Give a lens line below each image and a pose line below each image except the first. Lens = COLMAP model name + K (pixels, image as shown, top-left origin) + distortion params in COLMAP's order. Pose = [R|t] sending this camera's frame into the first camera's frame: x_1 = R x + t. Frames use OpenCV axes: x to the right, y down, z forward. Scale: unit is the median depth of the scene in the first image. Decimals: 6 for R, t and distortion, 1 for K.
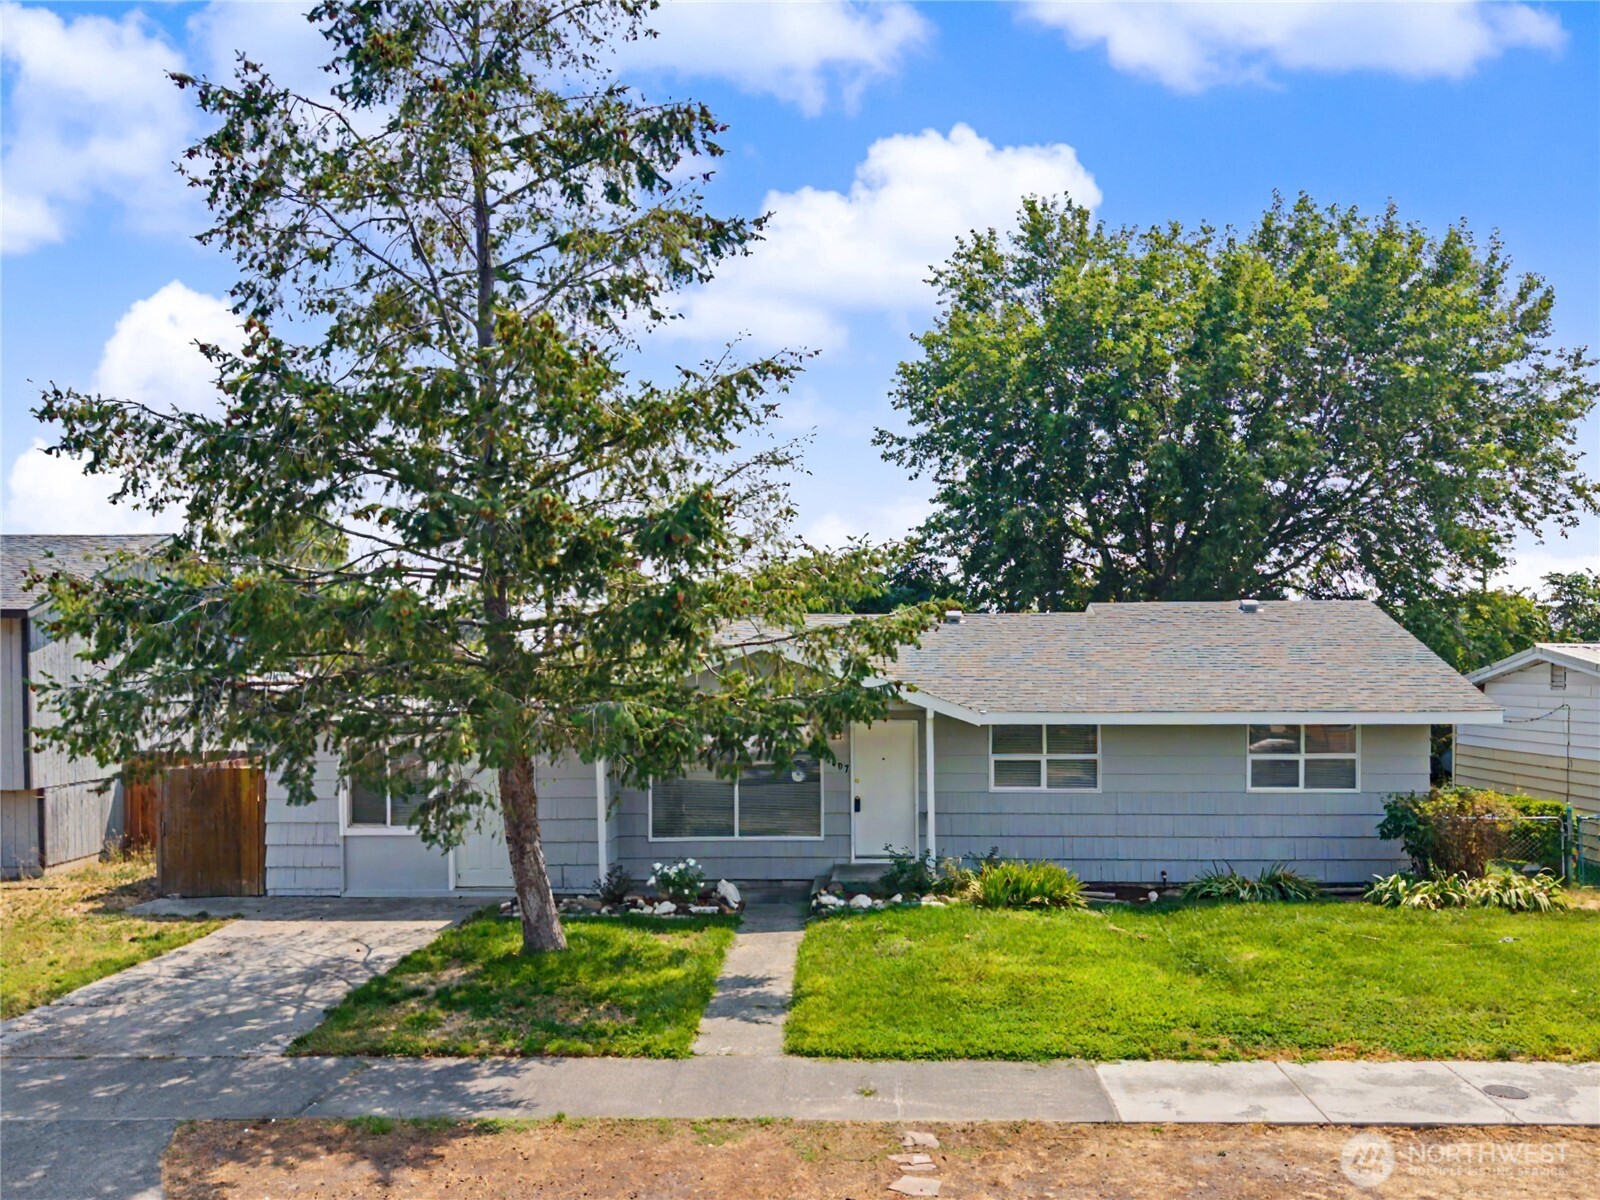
lens RADIAL K [[1346.9, 0, 832.9], [0, 1346.9, 681.6], [0, 0, 1]] dist [0.036099, -0.042668]
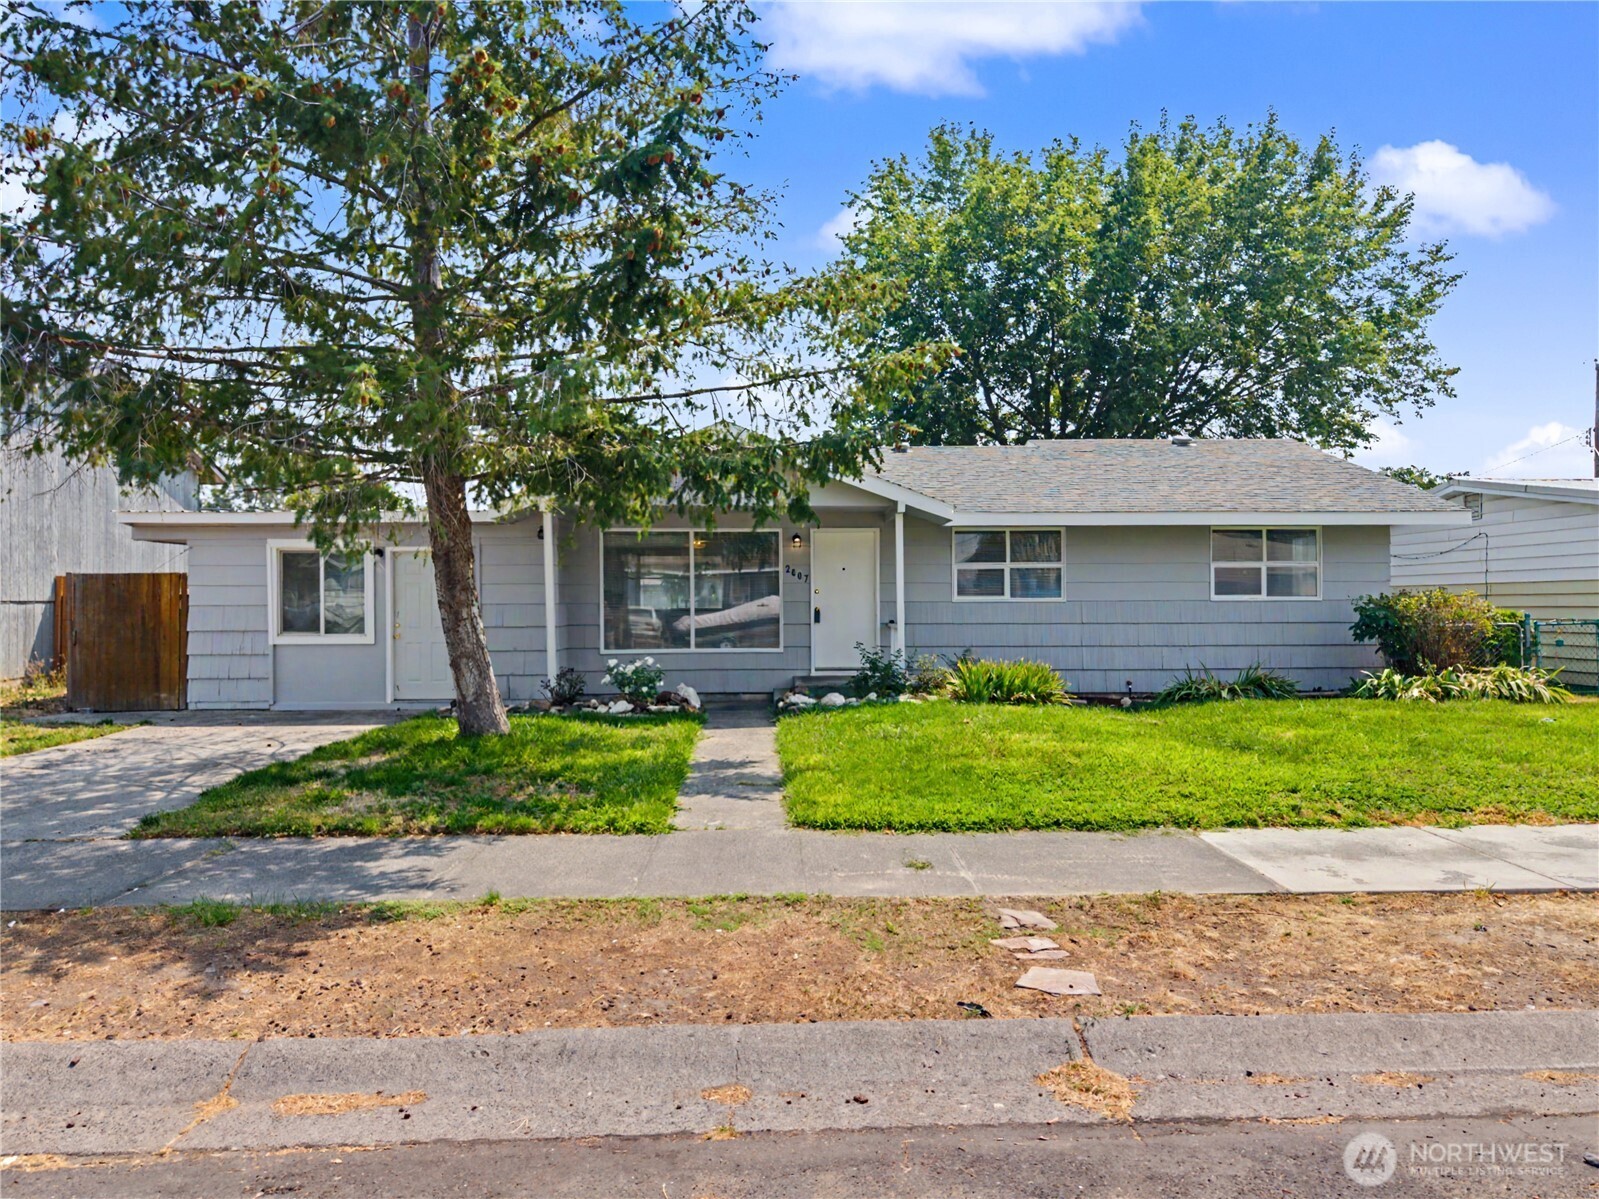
lens RADIAL K [[1081.1, 0, 799.5], [0, 1081.1, 599.5], [0, 0, 1]] dist [0.012757, 0.000950]
pose [[0.998359, 0.000235, 0.057259, -0.061940], [0.000465, 0.999925, -0.012211, 0.141138], [-0.057258, 0.012218, 0.998285, 0.350988]]
